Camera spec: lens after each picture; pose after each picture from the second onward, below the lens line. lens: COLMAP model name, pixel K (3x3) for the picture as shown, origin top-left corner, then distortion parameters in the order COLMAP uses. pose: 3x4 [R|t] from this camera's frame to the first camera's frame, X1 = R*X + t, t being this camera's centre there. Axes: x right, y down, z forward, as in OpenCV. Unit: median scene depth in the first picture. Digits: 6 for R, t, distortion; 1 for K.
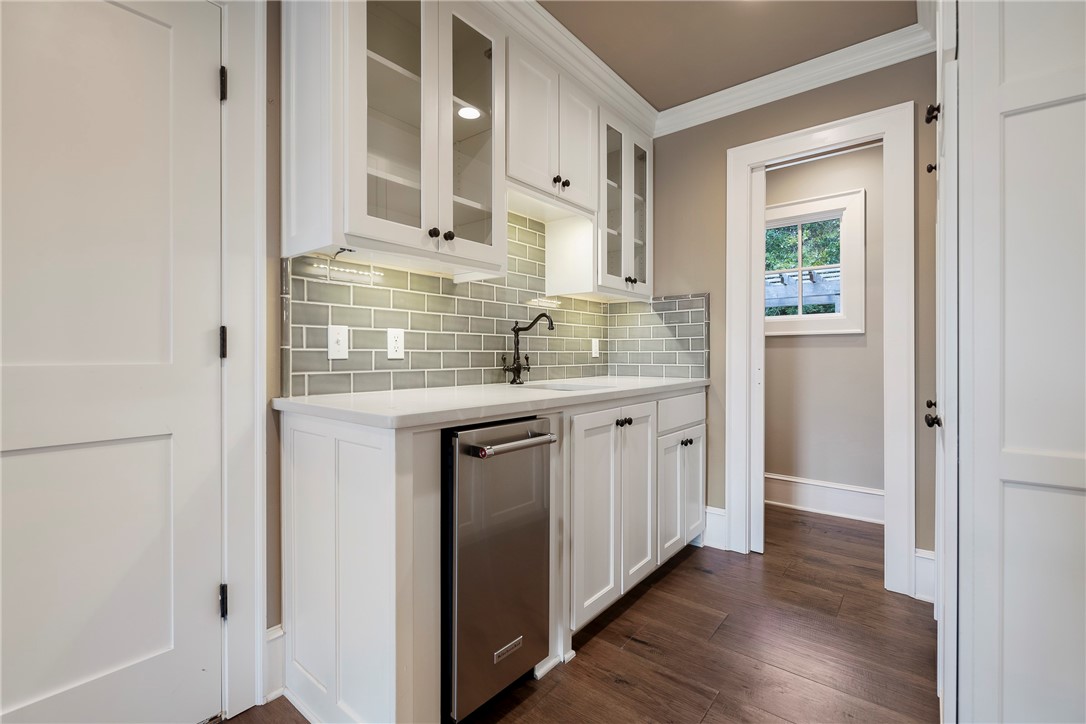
lens RADIAL K [[480.6, 0, 543.3], [0, 480.6, 358.0], [0, 0, 1]] dist [-0.002280, -0.000712]
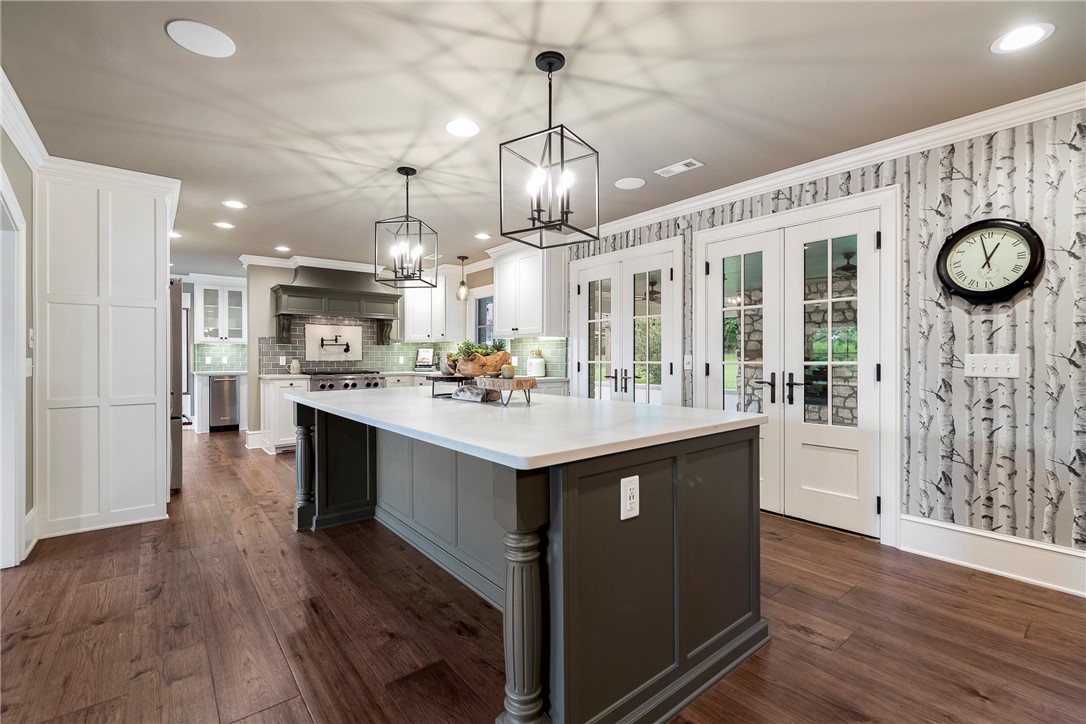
lens RADIAL K [[480.6, 0, 543.3], [0, 480.6, 358.0], [0, 0, 1]] dist [-0.002280, -0.000712]
pose [[0.978333, -0.001626, -0.207032, 4.022471], [0.000862, 0.999992, -0.003783, -0.036358], [0.207037, 0.003522, 0.978327, -3.129350]]
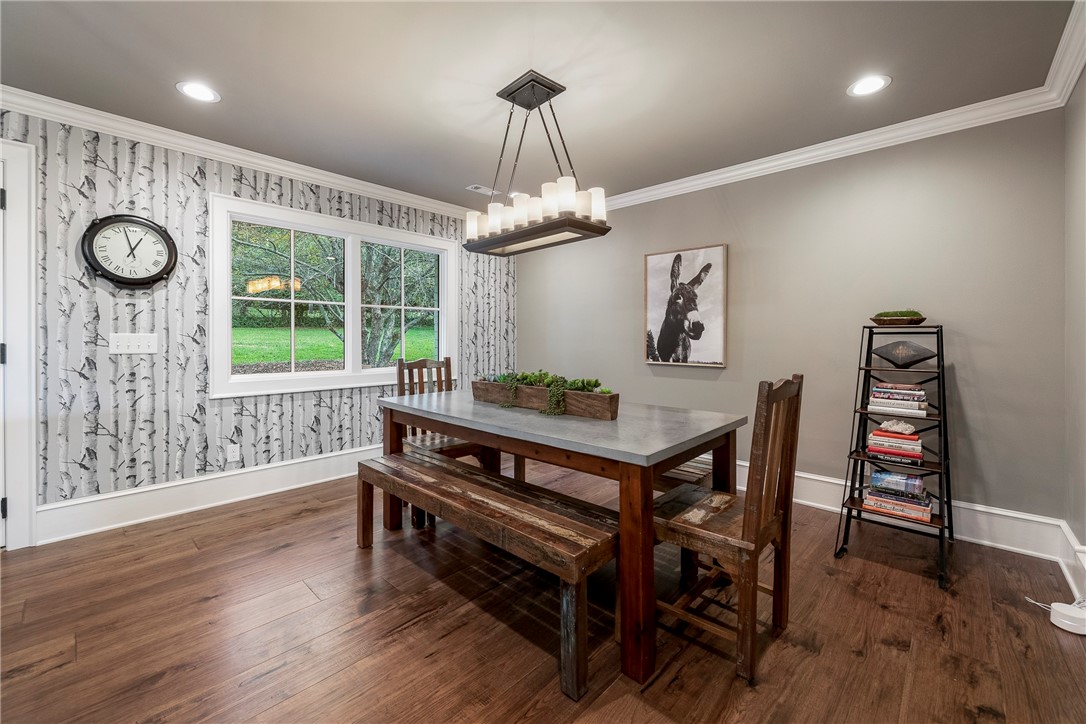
lens RADIAL K [[440.2, 0, 545.1], [0, 440.2, 340.9], [0, 0, 1]] dist [-0.003826, -0.000353]
pose [[0.065099, -0.006016, 0.997861, 3.576730], [0.002688, 0.999979, 0.005854, -0.031573], [-0.997875, 0.002301, 0.065114, -2.931528]]
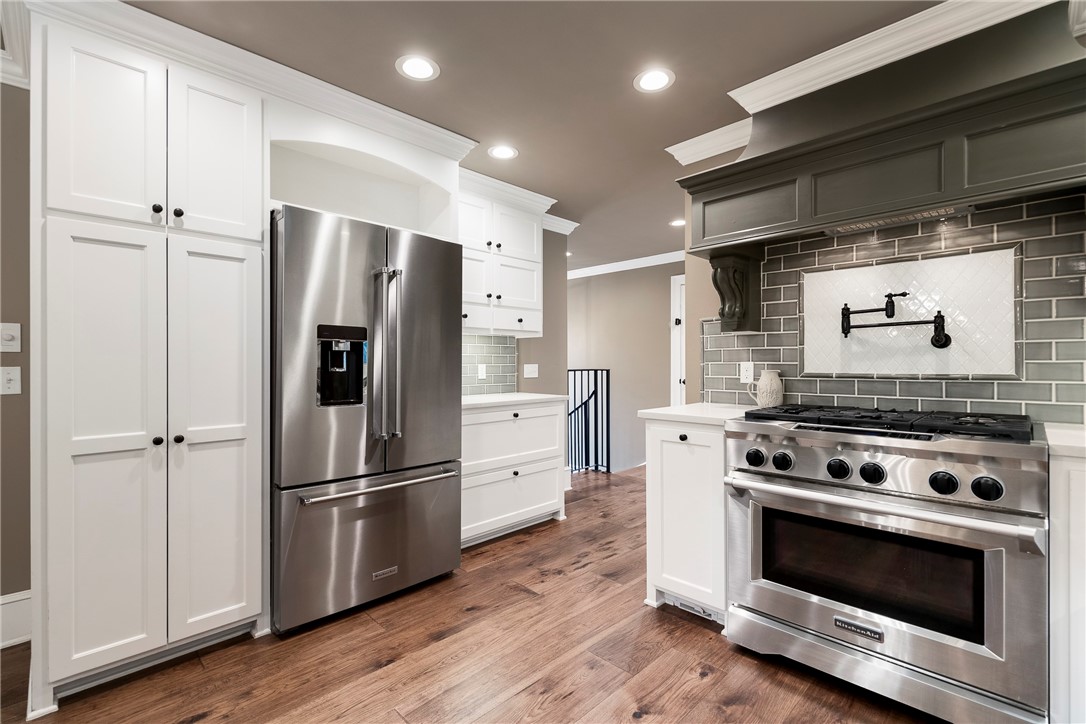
lens RADIAL K [[483.5, 0, 543.8], [0, 483.5, 364.2], [0, 0, 1]] dist [-0.000094, -0.000211]
pose [[-0.101726, 0.000559, -0.994812, 2.765466], [-0.002755, 0.999996, 0.000844, -0.058848], [0.994809, 0.002827, -0.101724, -0.163755]]
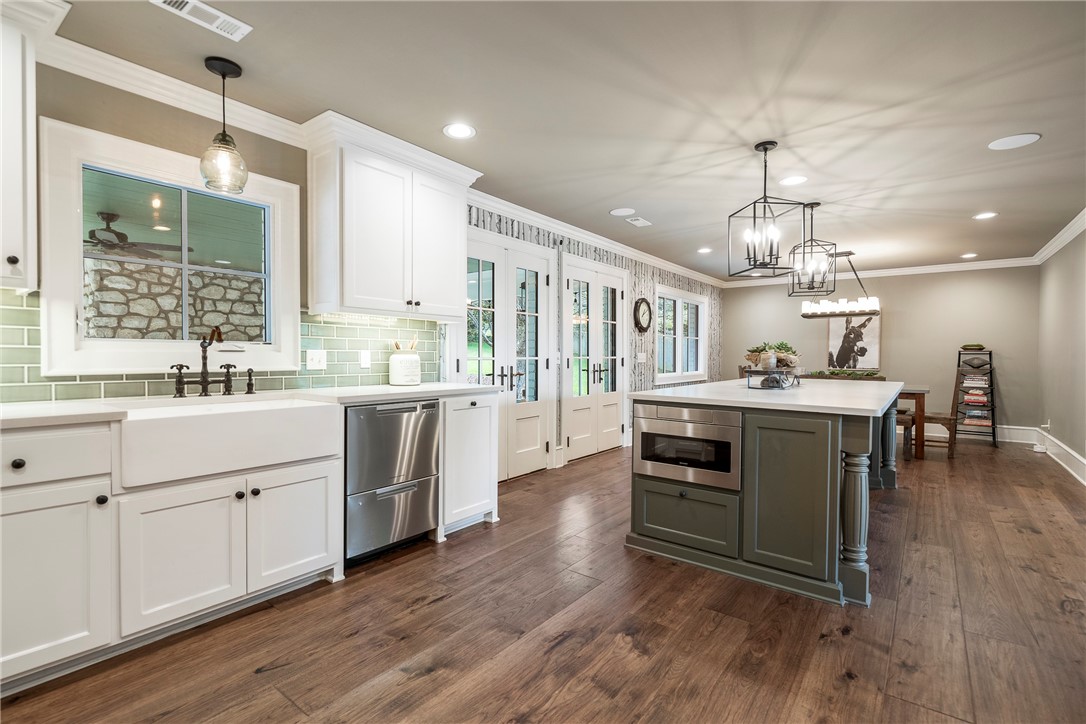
lens RADIAL K [[498.5, 0, 542.3], [0, 498.5, 364.5], [0, 0, 1]] dist [0.001444, -0.000194]
pose [[-0.028069, -0.020064, 0.999405, 1.096176], [0.000734, 0.999798, 0.020093, -0.044718], [-0.999606, 0.001297, -0.028048, -0.305470]]
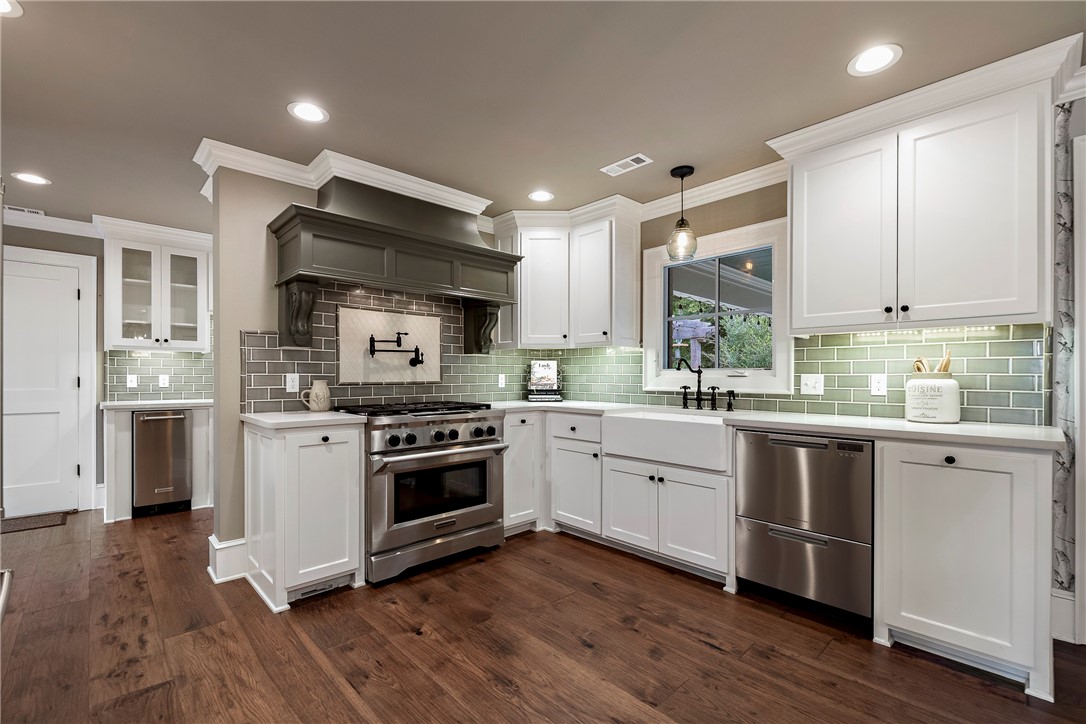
lens RADIAL K [[474.0, 0, 548.3], [0, 474.0, 376.6], [0, 0, 1]] dist [-0.000513, -0.000292]
pose [[0.992670, -0.001260, -0.120851, 2.266774], [0.000651, 0.999987, -0.005076, -0.045494], [0.120856, 0.004961, 0.992658, -1.362768]]
